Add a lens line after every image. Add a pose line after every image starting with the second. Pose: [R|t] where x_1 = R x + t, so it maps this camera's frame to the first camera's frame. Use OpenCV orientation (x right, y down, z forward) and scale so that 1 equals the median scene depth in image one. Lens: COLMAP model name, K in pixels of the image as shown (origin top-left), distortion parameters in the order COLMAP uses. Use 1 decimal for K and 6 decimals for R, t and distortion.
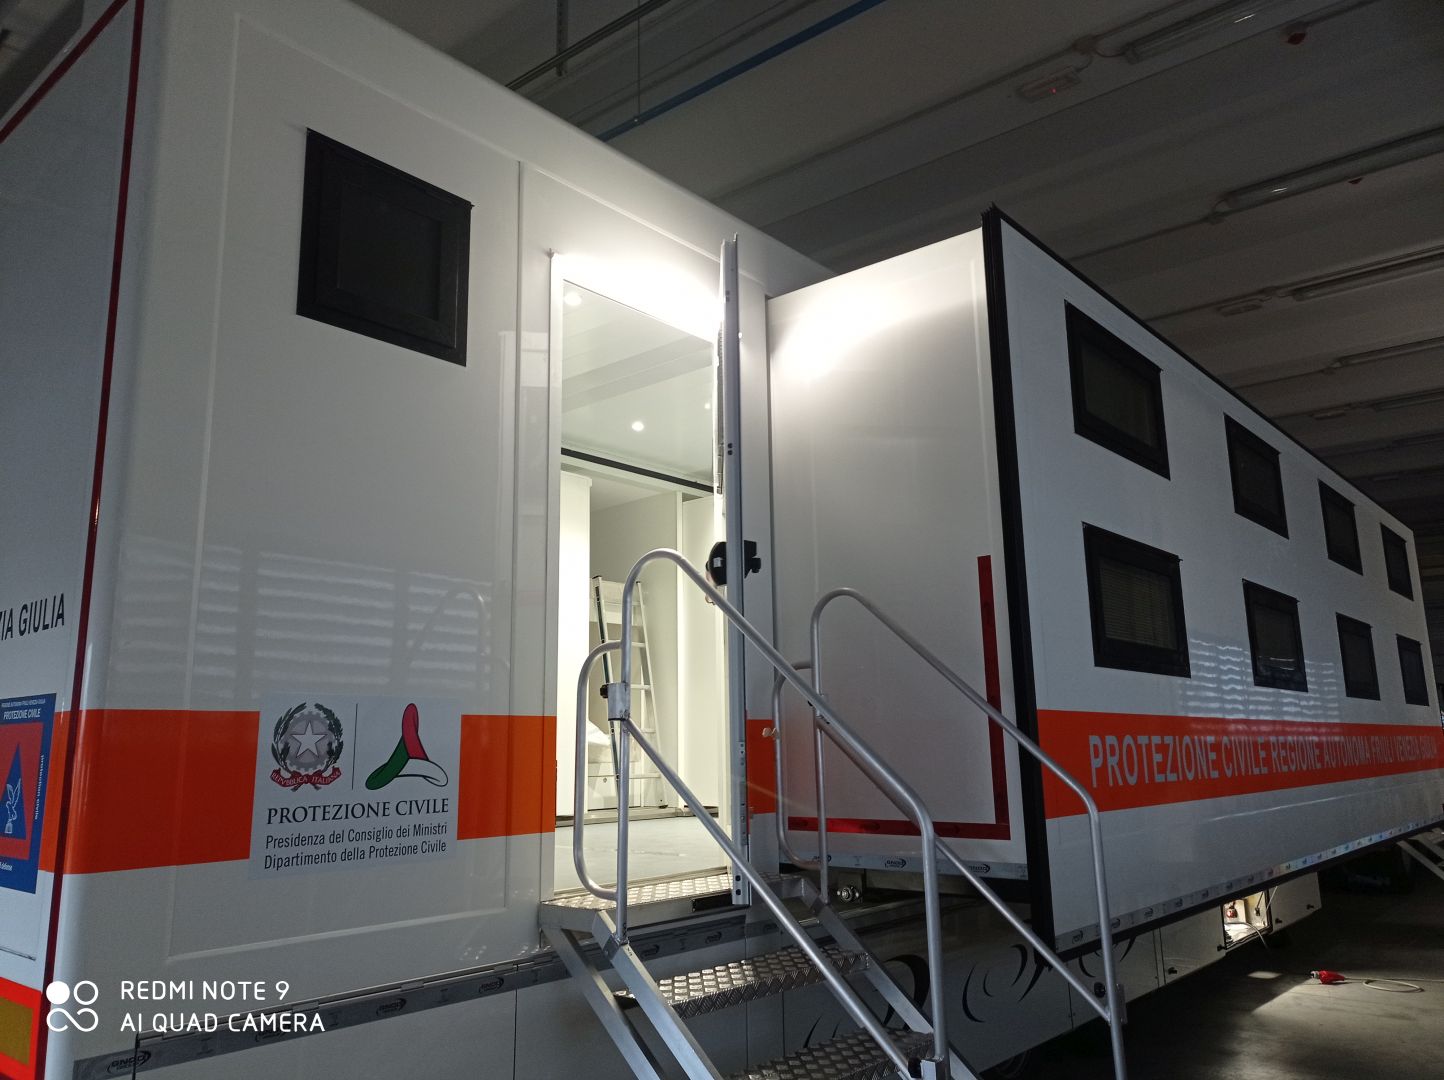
lens RADIAL K [[1072.8, 0, 718.0], [0, 1072.8, 542.4], [0, 0, 1]] dist [0.052399, -0.038422]
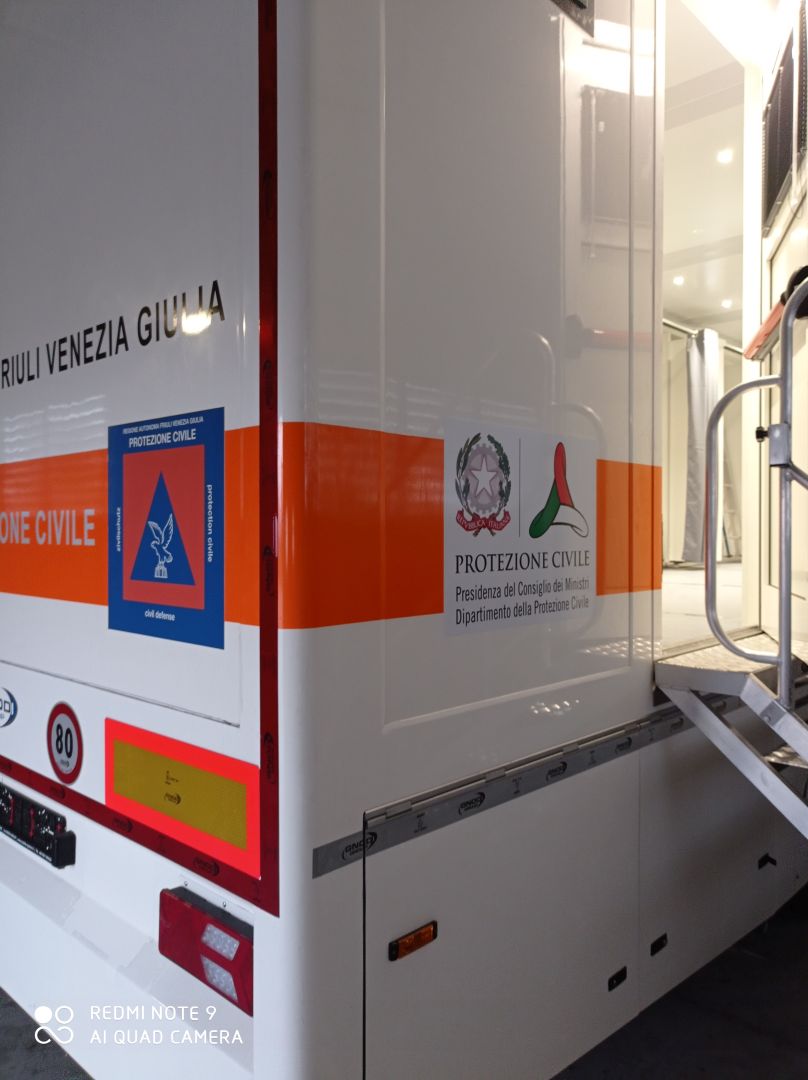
lens RADIAL K [[802.4, 0, 404.0], [0, 802.4, 540.0], [0, 0, 1]] dist [0.052399, -0.038422]
pose [[0.998860, 0.013081, -0.045899, -0.392747], [-0.003627, 0.979729, 0.200294, 0.101259], [0.047588, -0.199899, 0.978660, 0.362897]]
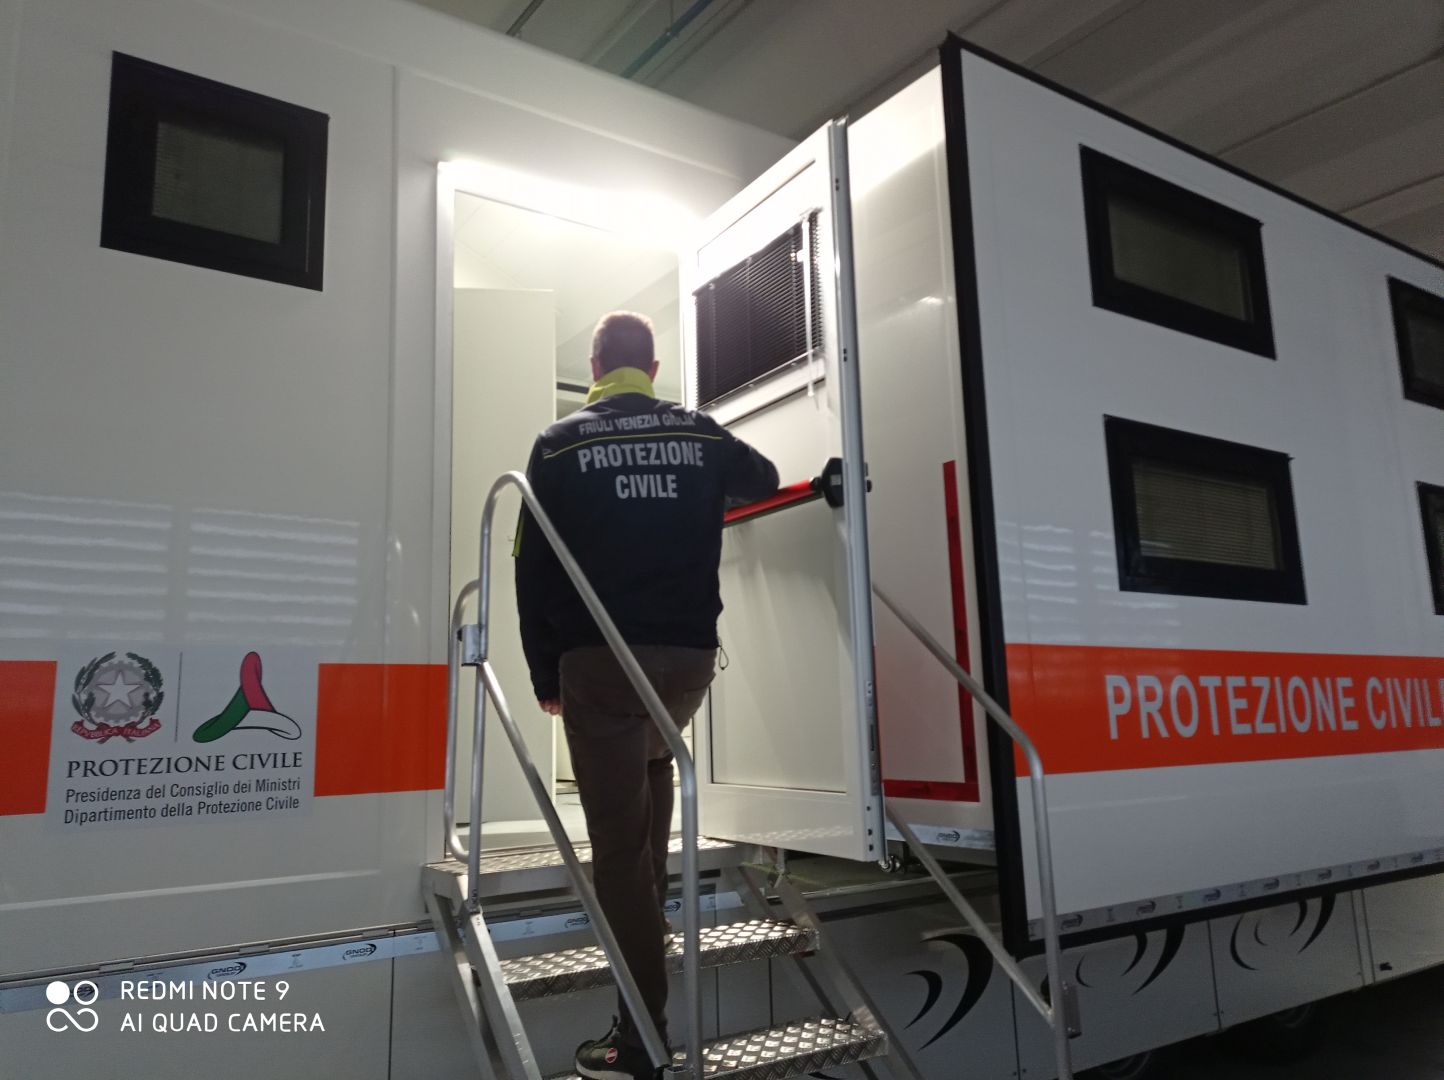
lens RADIAL K [[1072.8, 0, 718.0], [0, 1072.8, 542.4], [0, 0, 1]] dist [0.052399, -0.038422]
pose [[0.967190, -0.051815, -0.248714, 0.359576], [0.058881, 0.998043, 0.021050, 0.060508], [0.247136, -0.035004, 0.968348, 0.198693]]
